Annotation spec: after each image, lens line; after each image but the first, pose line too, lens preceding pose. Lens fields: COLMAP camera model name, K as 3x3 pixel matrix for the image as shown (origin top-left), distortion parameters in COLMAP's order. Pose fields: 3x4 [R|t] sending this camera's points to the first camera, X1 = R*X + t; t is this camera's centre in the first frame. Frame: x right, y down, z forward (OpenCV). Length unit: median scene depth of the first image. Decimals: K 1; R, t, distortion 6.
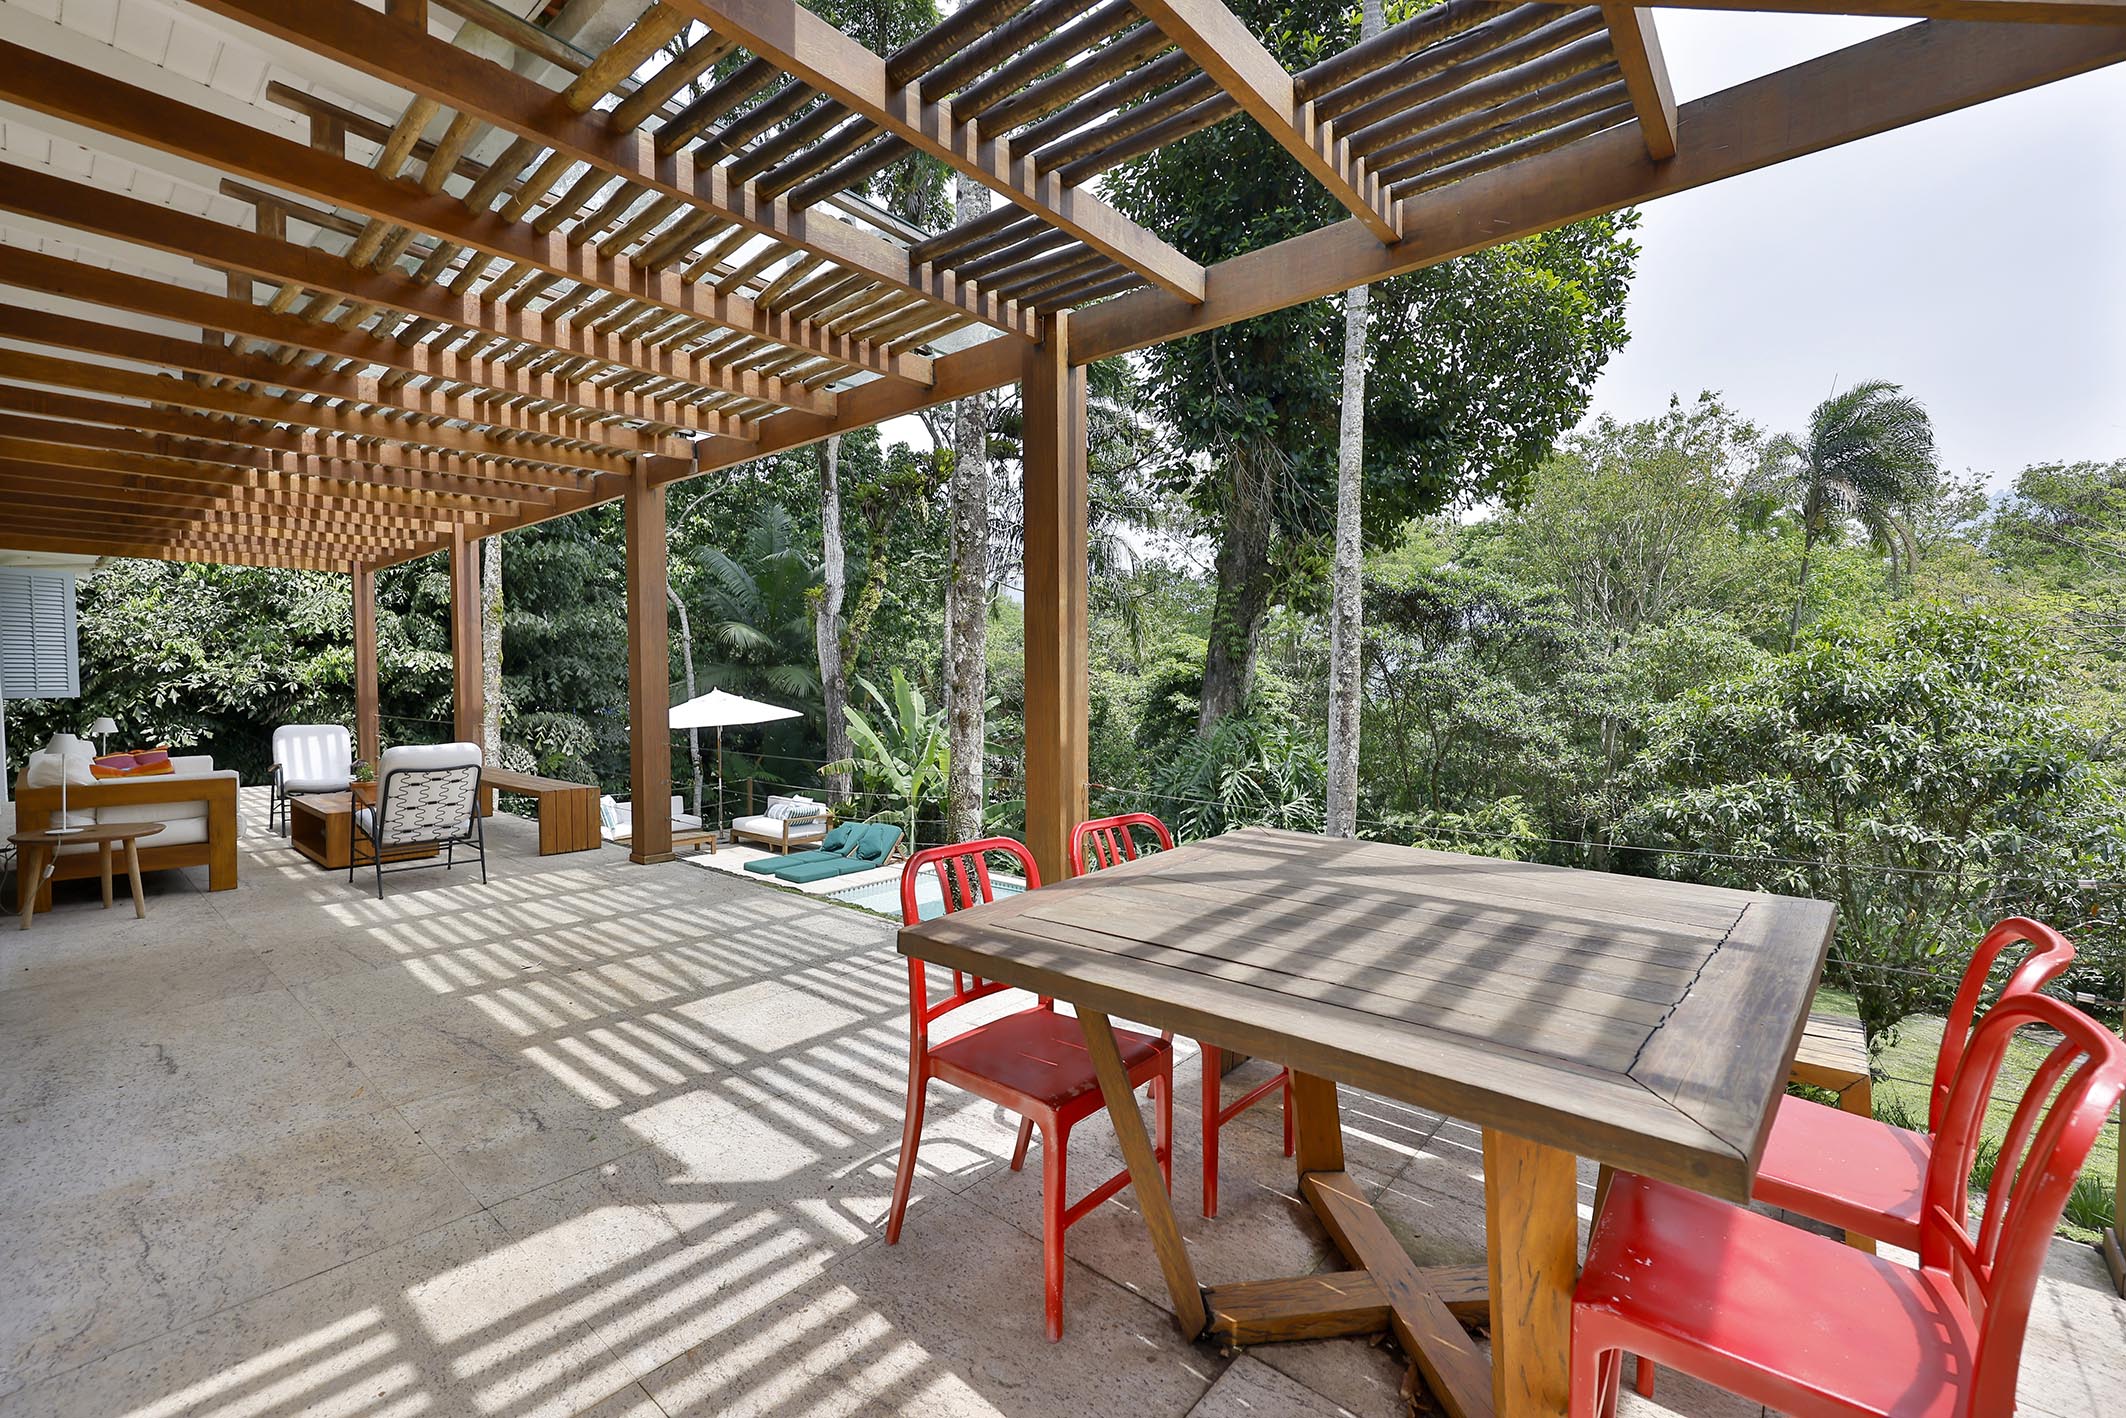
lens RADIAL K [[904.1, 0, 1054.3], [0, 904.1, 706.1], [0, 0, 1]] dist [-0.000925, 0.000542]
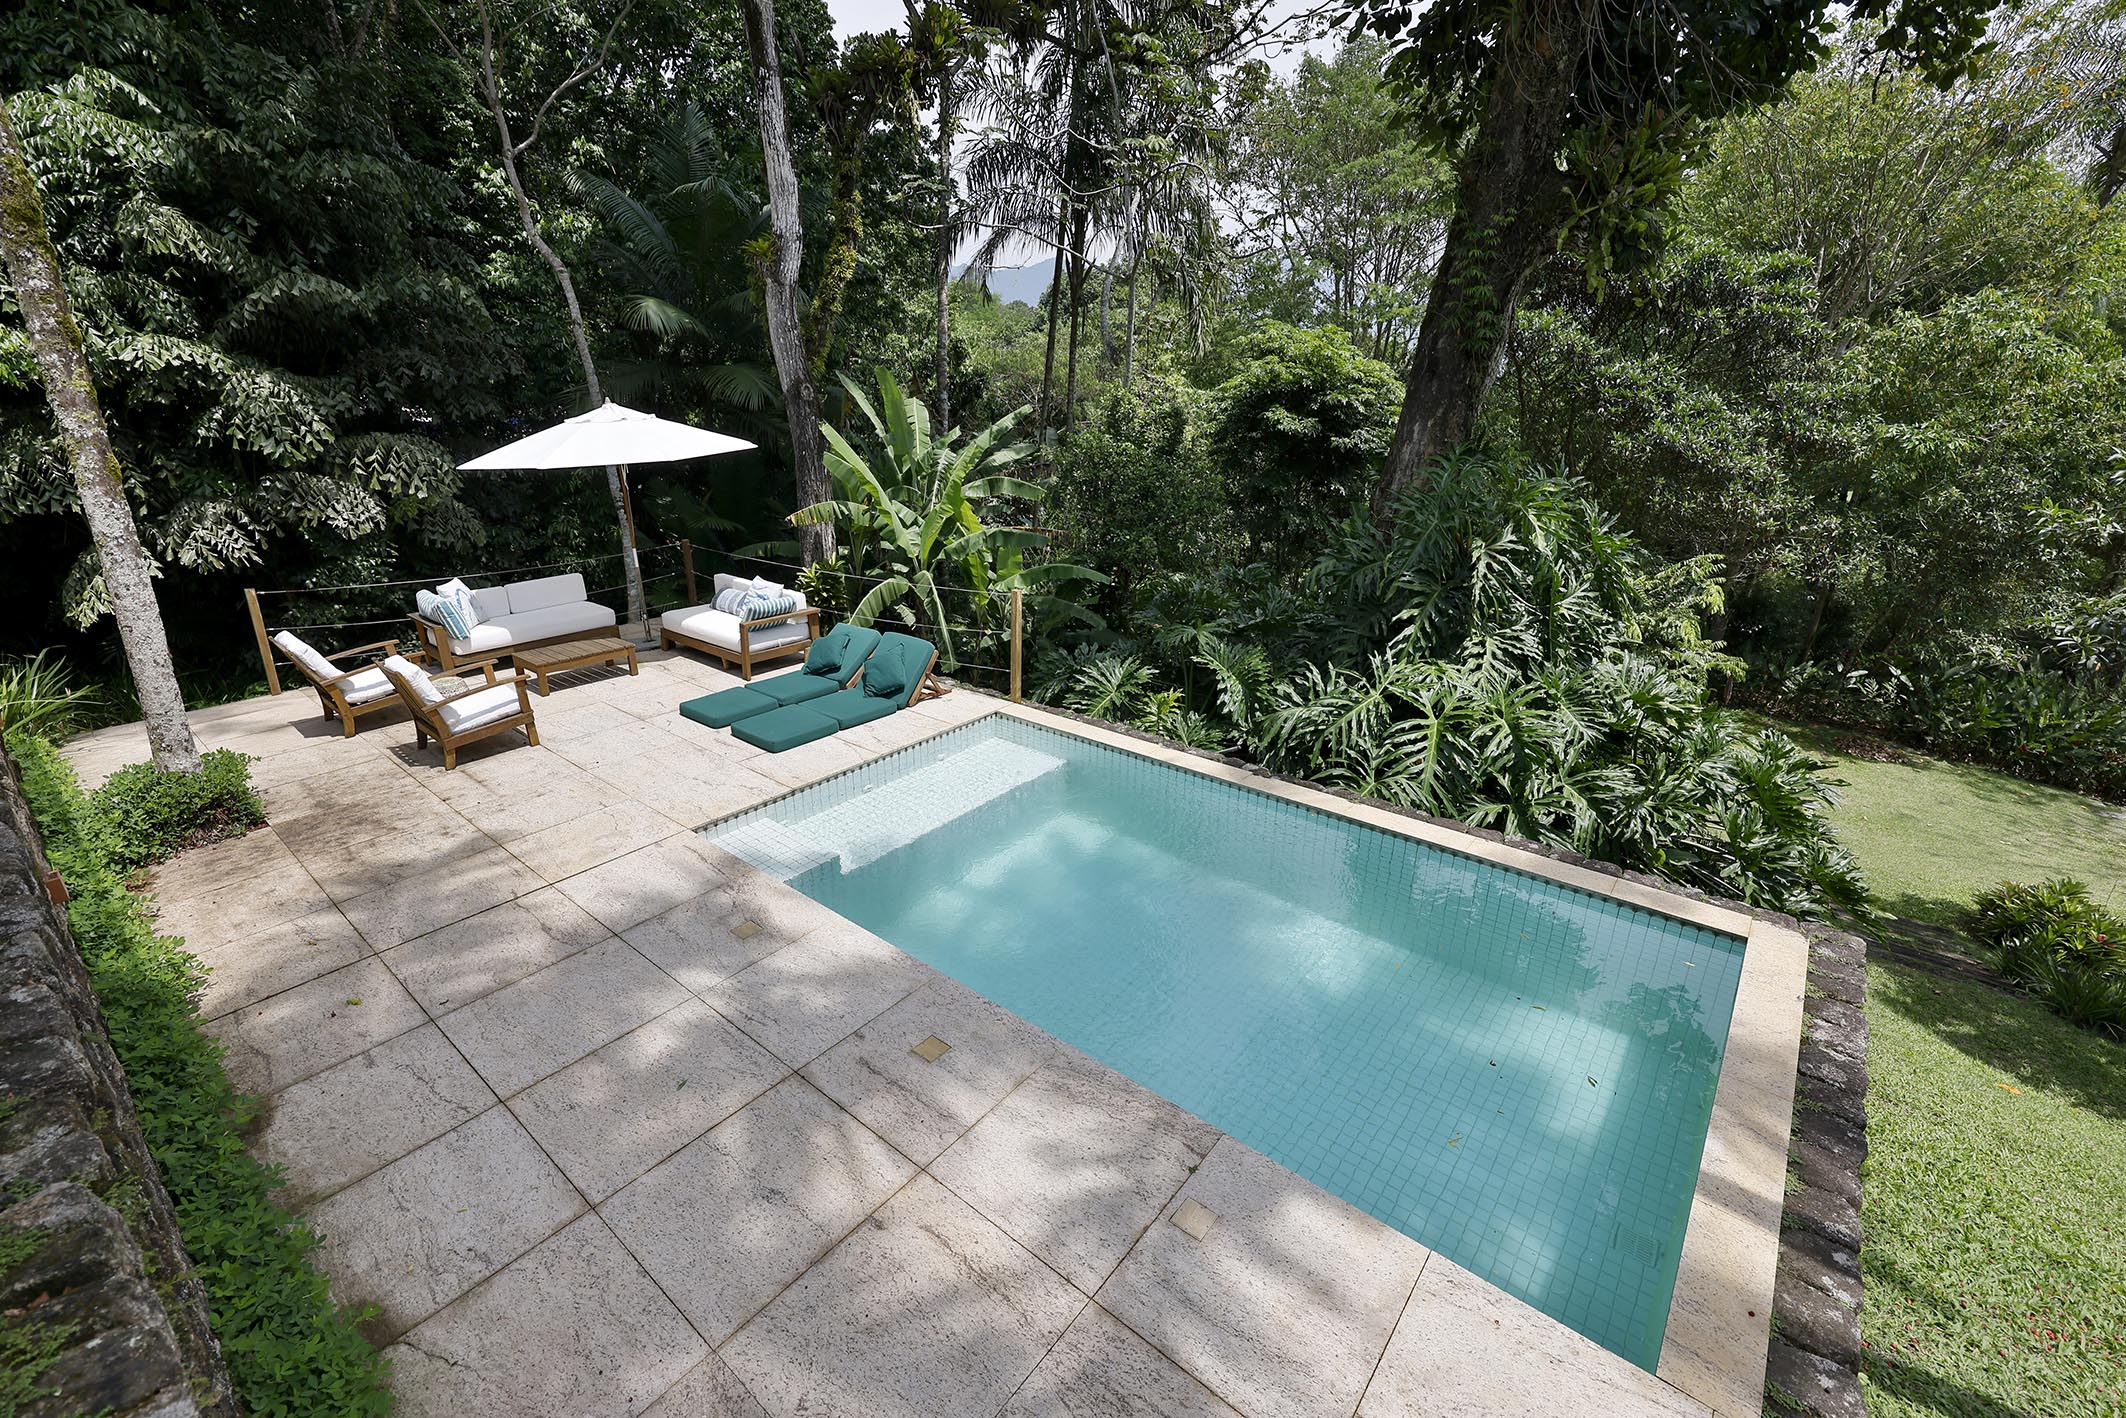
lens RADIAL K [[904.1, 0, 1058.9], [0, 904.1, 703.1], [0, 0, 1]] dist [-0.000925, 0.000542]
pose [[0.999521, -0.005973, 0.030382, -0.069742], [-0.003517, 0.952974, 0.303032, -0.008015], [-0.030764, -0.302994, 0.952496, 0.271011]]
